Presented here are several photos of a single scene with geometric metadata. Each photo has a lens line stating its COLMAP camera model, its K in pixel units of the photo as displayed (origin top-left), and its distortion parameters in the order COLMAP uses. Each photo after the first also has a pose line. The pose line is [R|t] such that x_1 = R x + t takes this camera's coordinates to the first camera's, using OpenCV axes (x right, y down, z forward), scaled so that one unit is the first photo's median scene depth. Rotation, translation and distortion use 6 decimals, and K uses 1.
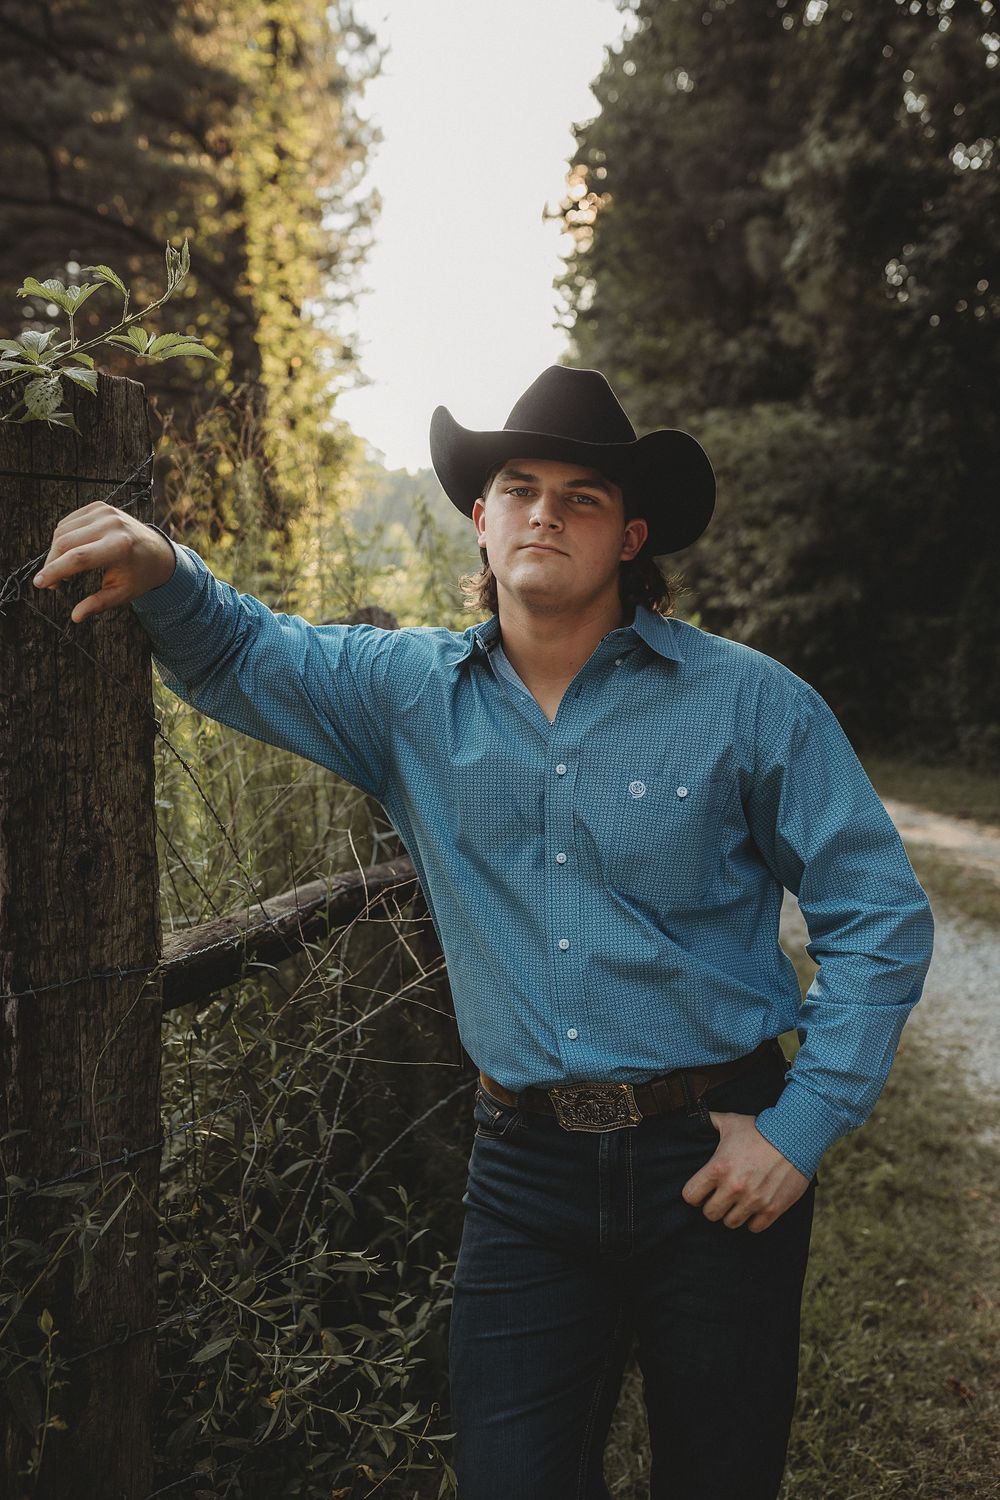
lens RADIAL K [[1455.5, 0, 503.4], [0, 1455.5, 748.0], [0, 0, 1]] dist [-0.002182, 0.029932]
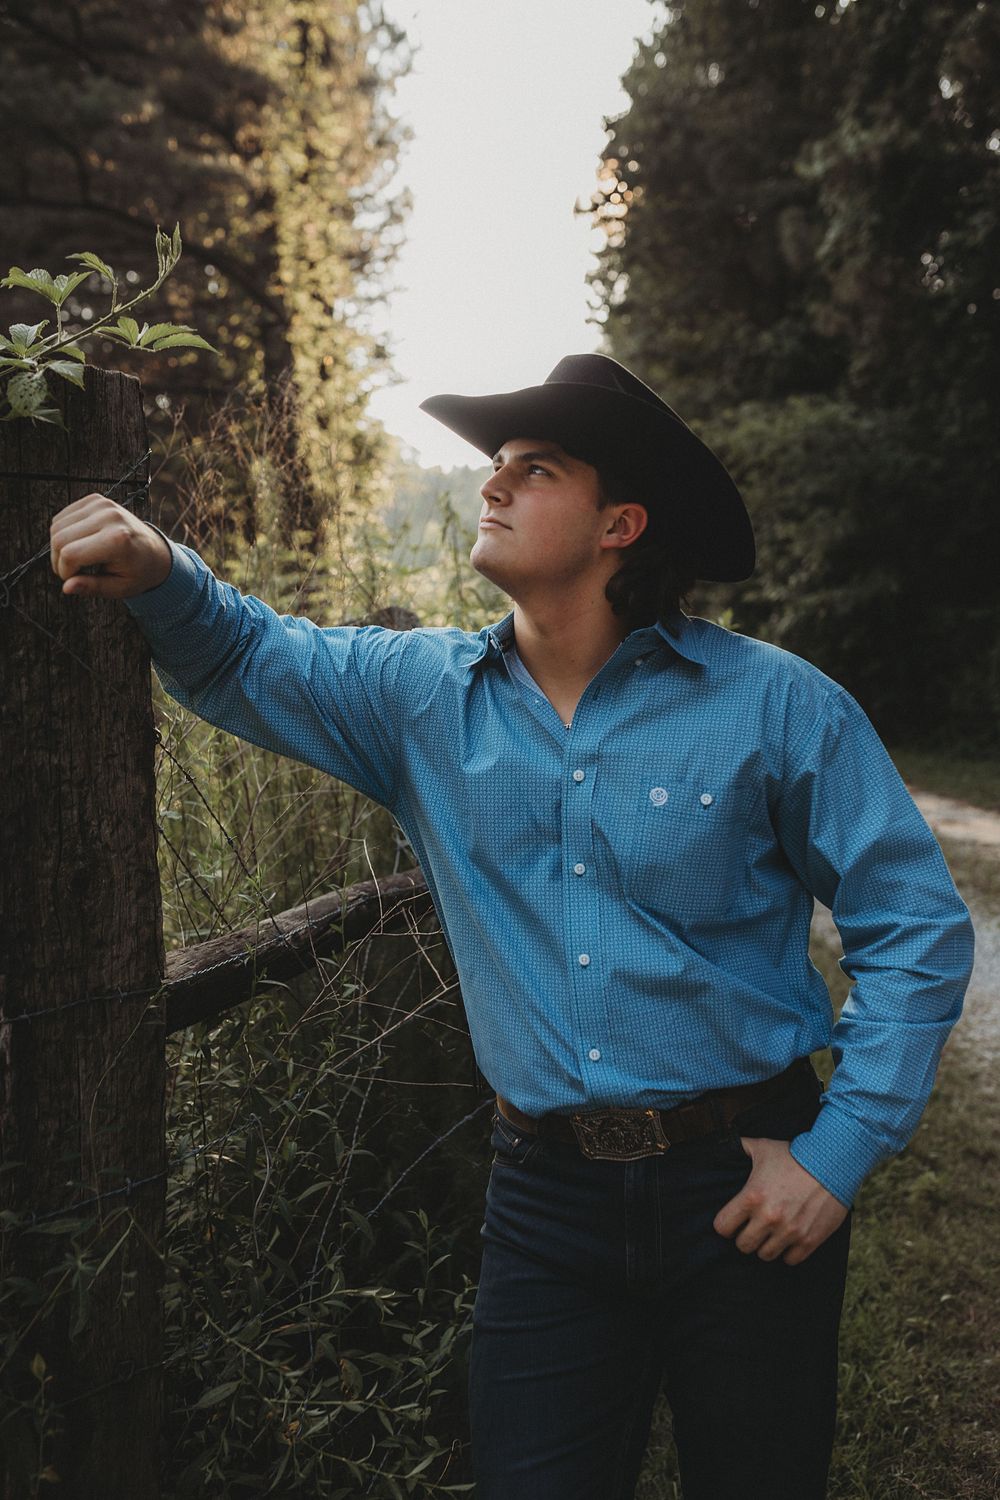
lens RADIAL K [[1455.5, 0, 503.4], [0, 1455.5, 748.0], [0, 0, 1]] dist [-0.002182, 0.029932]
pose [[0.999635, -0.009140, -0.025419, 0.004888], [0.009196, 0.999956, 0.002064, -0.002510], [0.025399, -0.002297, 0.999675, 0.017277]]
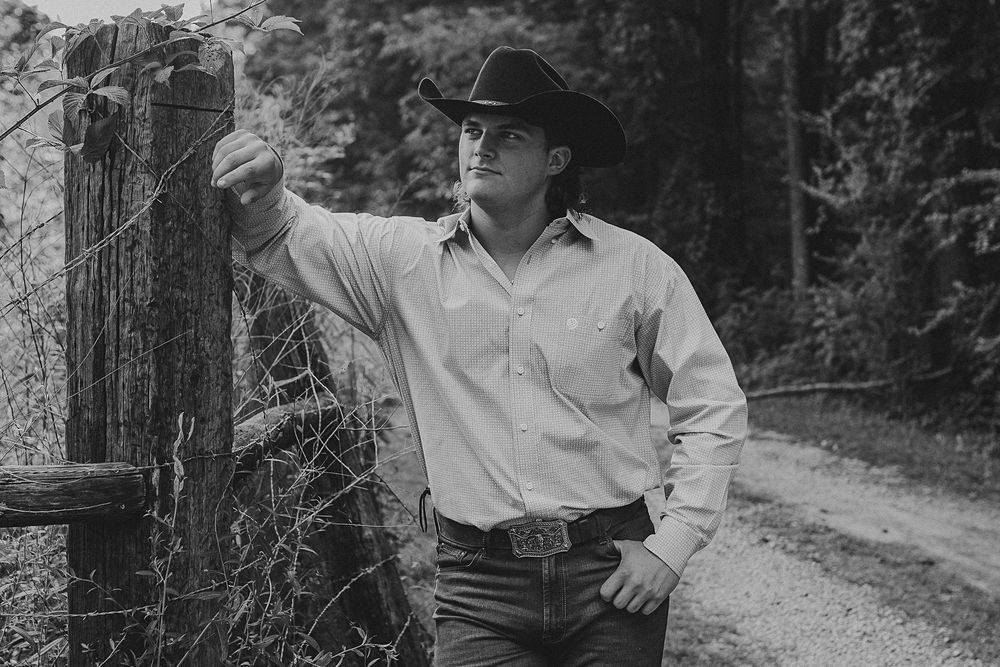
lens RADIAL K [[1486.6, 0, 498.4], [0, 1486.6, 366.0], [0, 0, 1]] dist [0.006902, 0.014850]
pose [[0.977611, -0.000290, 0.210421, -0.102382], [-0.003191, 0.999864, 0.016205, 0.014731], [-0.210397, -0.016514, 0.977477, -0.165731]]
